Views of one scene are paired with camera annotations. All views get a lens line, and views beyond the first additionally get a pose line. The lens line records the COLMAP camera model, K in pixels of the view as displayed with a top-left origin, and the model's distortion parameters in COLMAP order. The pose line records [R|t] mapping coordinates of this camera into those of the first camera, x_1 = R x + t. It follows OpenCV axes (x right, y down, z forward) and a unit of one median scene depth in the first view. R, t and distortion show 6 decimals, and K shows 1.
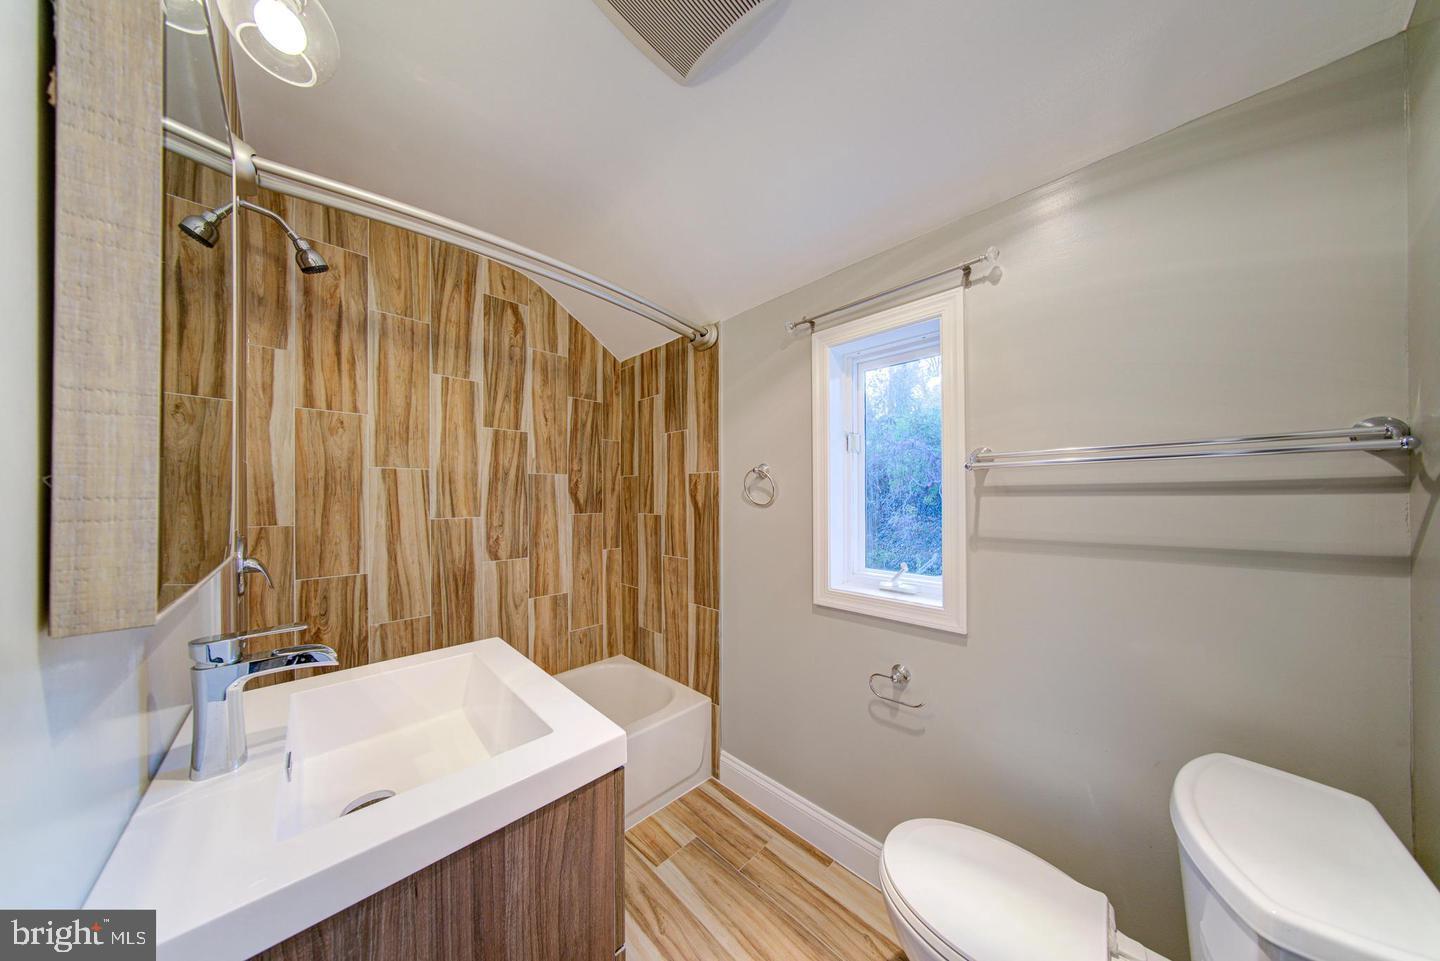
lens RADIAL K [[415.1, 0, 714.4], [0, 415.1, 494.5], [0, 0, 1]] dist [0.000127, 0.000012]
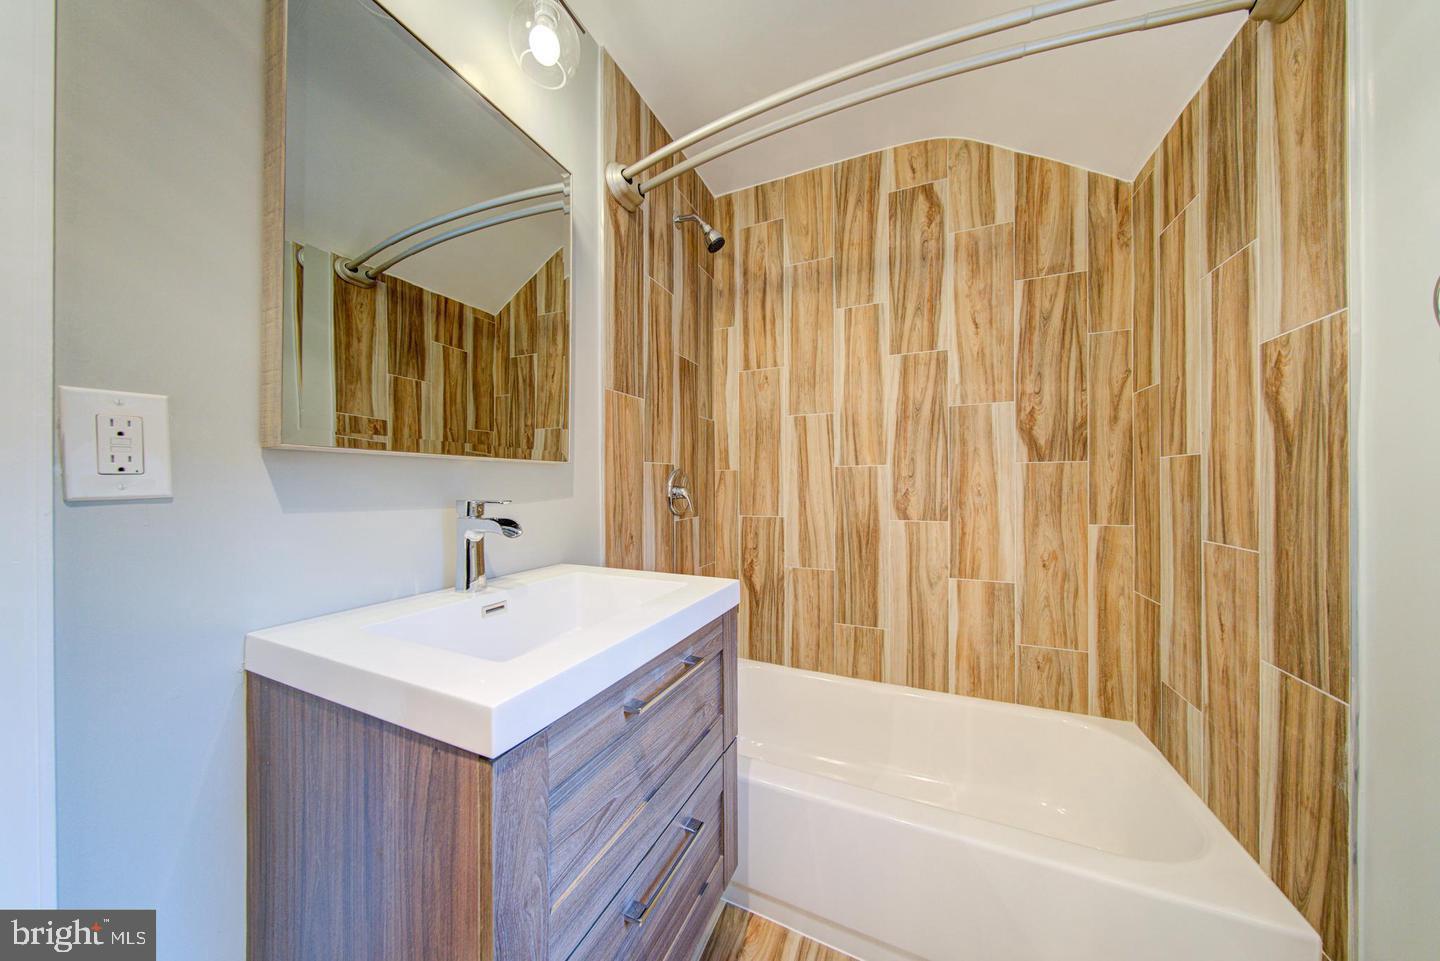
lens RADIAL K [[462.7, 0, 720.0], [0, 462.7, 480.5], [0, 0, 1]] dist [-0.005886, 0.000107]
pose [[0.368462, -0.004801, -0.929631, 0.161030], [0.009700, 0.999952, -0.001320, 0.079436], [0.929592, -0.008531, 0.368491, 0.338691]]
